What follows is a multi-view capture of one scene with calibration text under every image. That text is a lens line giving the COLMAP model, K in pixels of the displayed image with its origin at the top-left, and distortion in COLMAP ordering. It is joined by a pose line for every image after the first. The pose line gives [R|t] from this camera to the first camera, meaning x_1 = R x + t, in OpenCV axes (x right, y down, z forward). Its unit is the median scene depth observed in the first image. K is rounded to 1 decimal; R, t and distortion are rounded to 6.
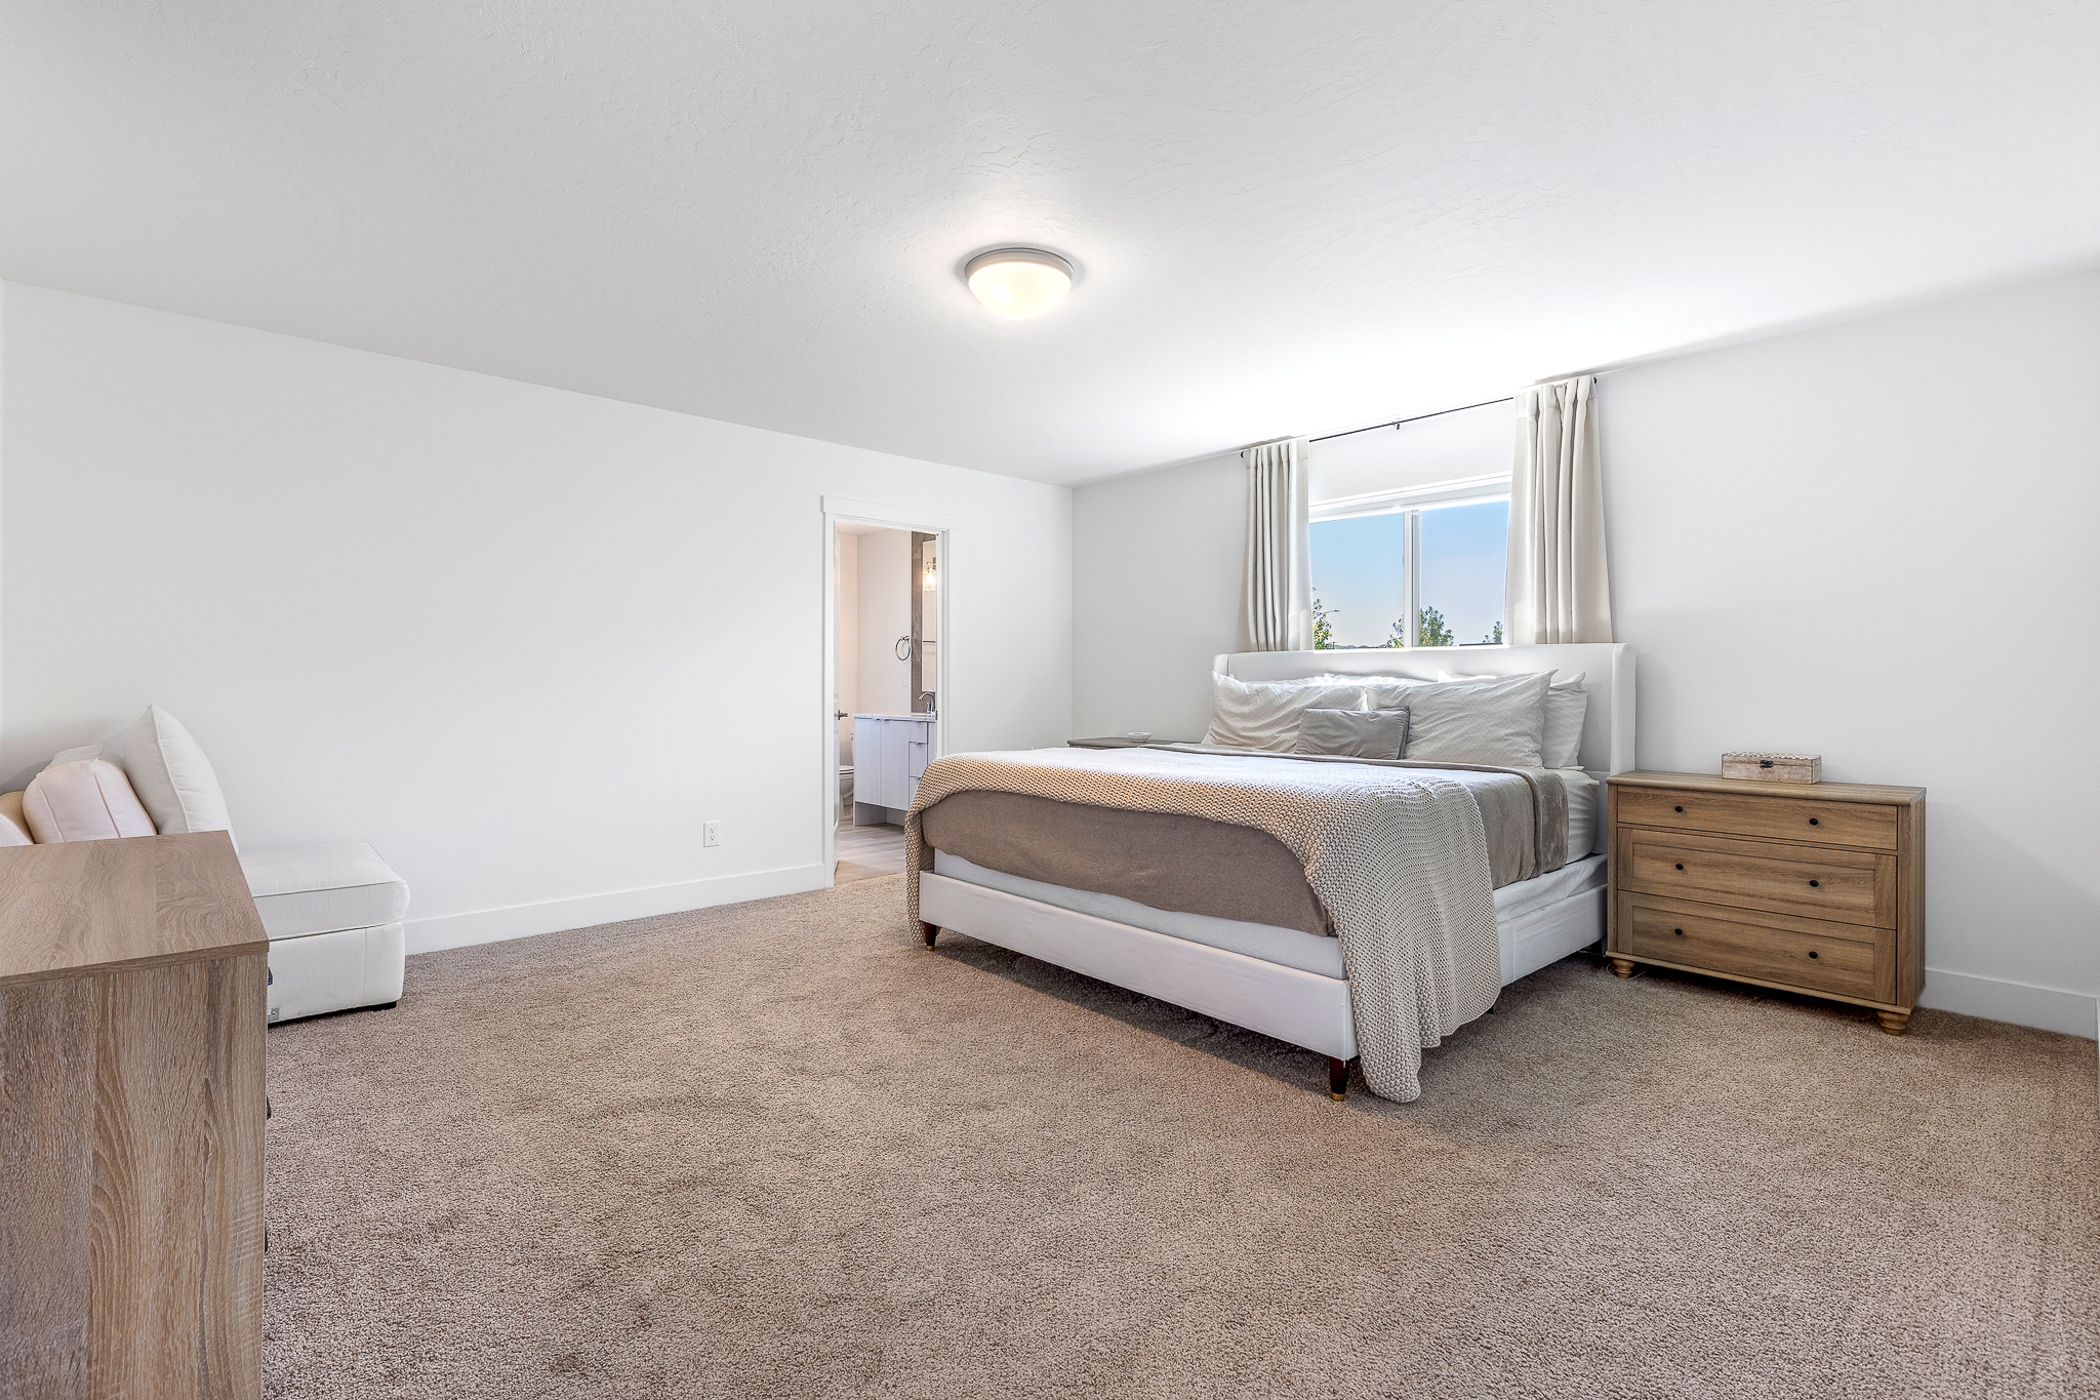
lens RADIAL K [[952.1, 0, 1047.3], [0, 952.1, 691.6], [0, 0, 1]] dist [0.009738, -0.001151]
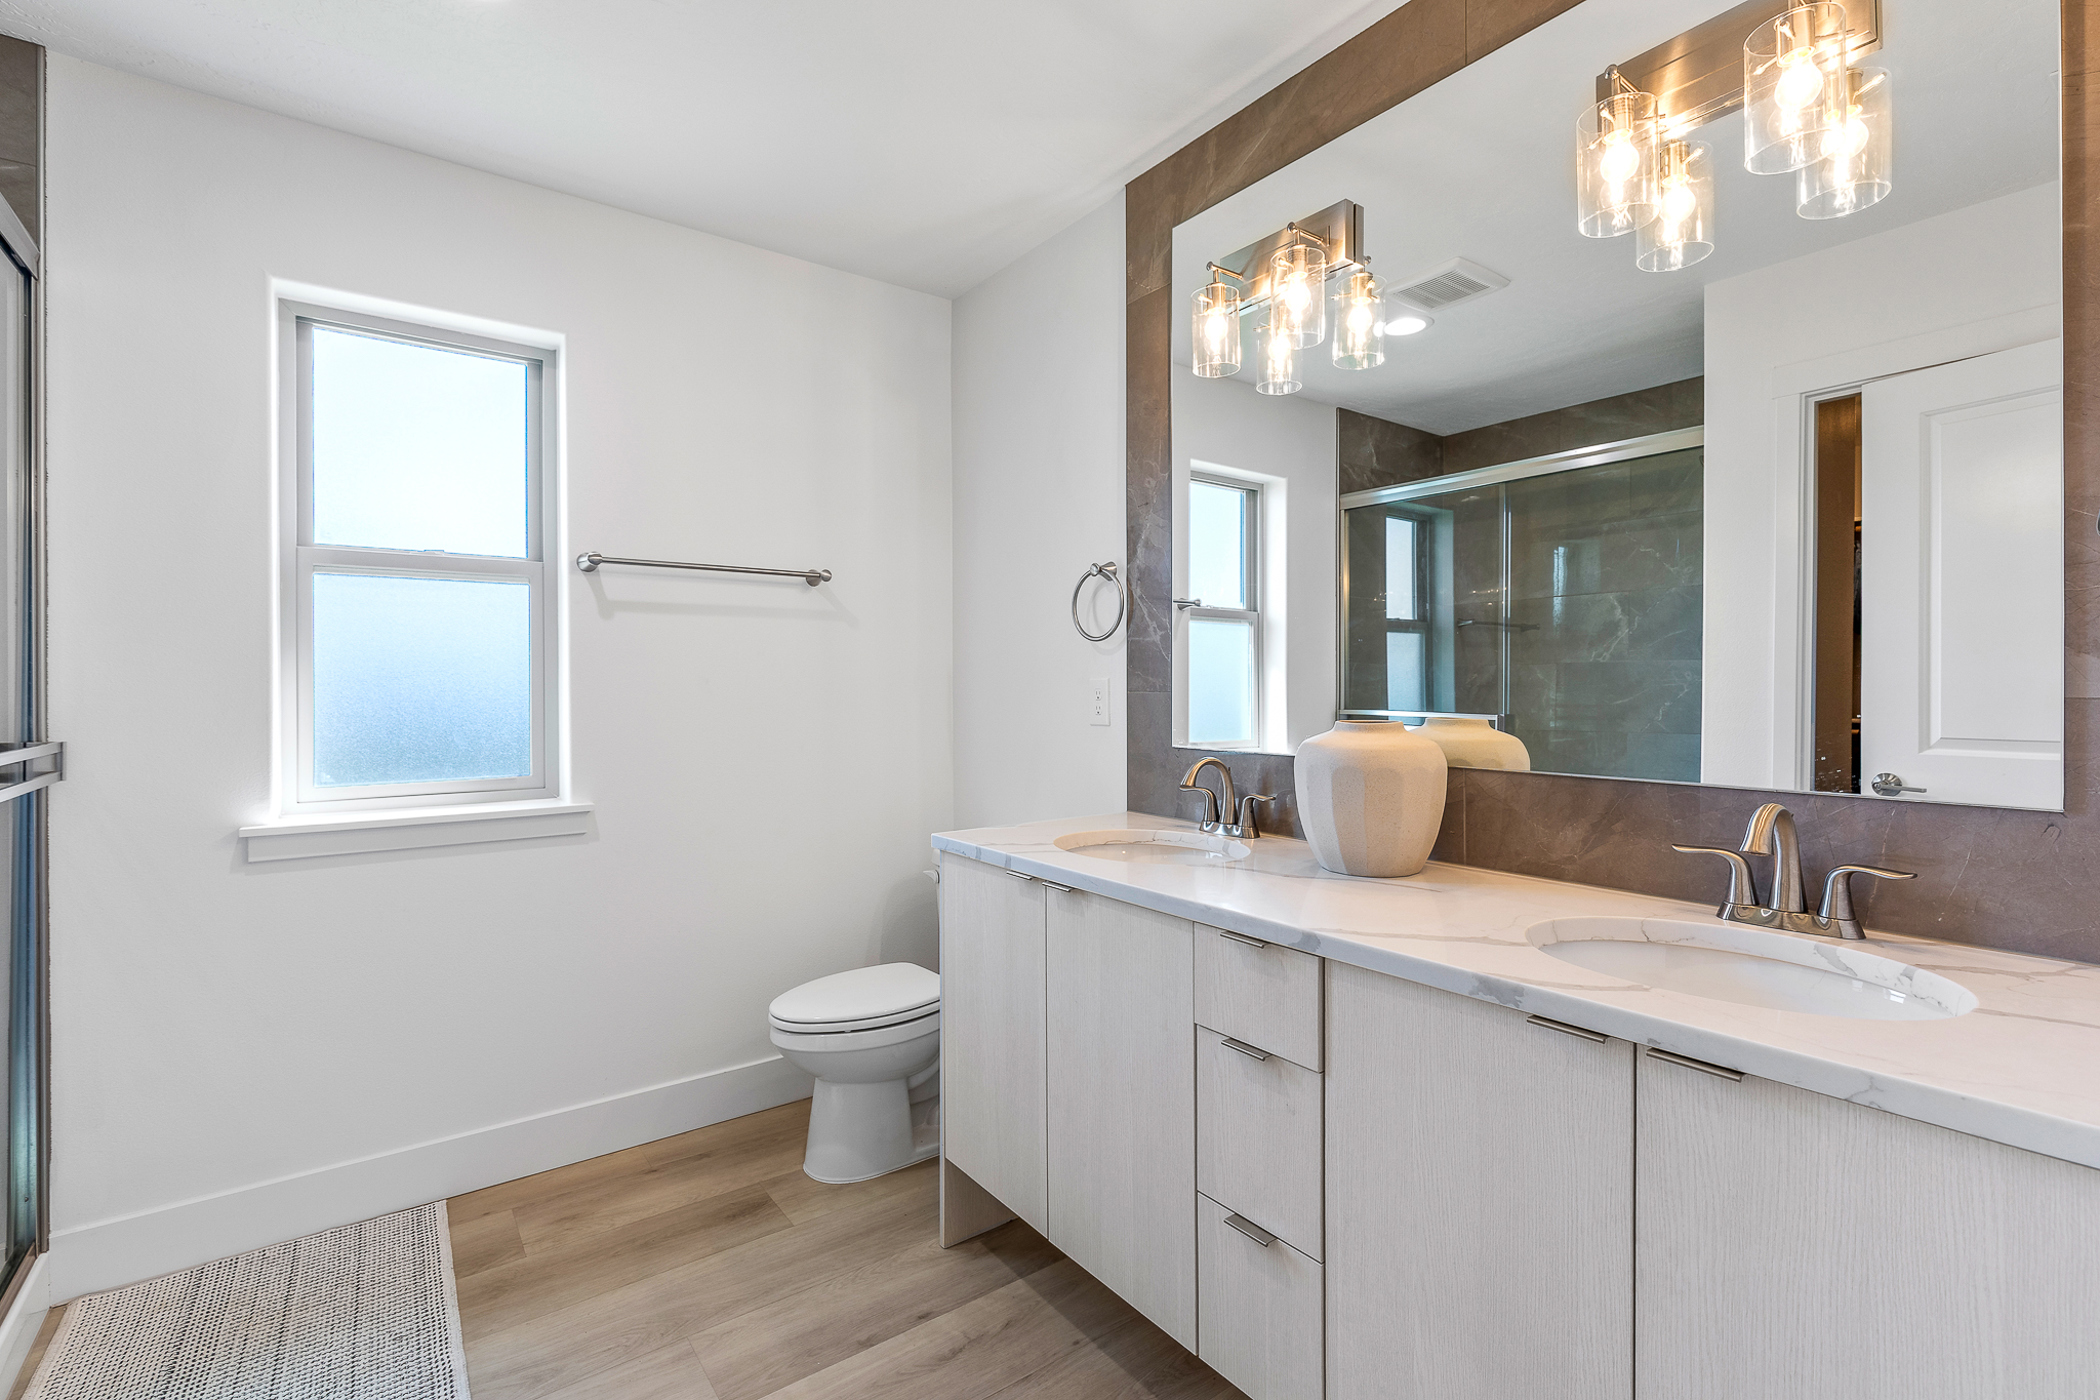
lens RADIAL K [[952.1, 0, 1051.1], [0, 952.1, 696.3], [0, 0, 1]] dist [0.009738, -0.001151]
pose [[0.994704, -0.002863, -0.102741, -0.135941], [0.002813, 0.999996, -0.000631, -0.015210], [0.102742, 0.000339, 0.994708, 0.698556]]
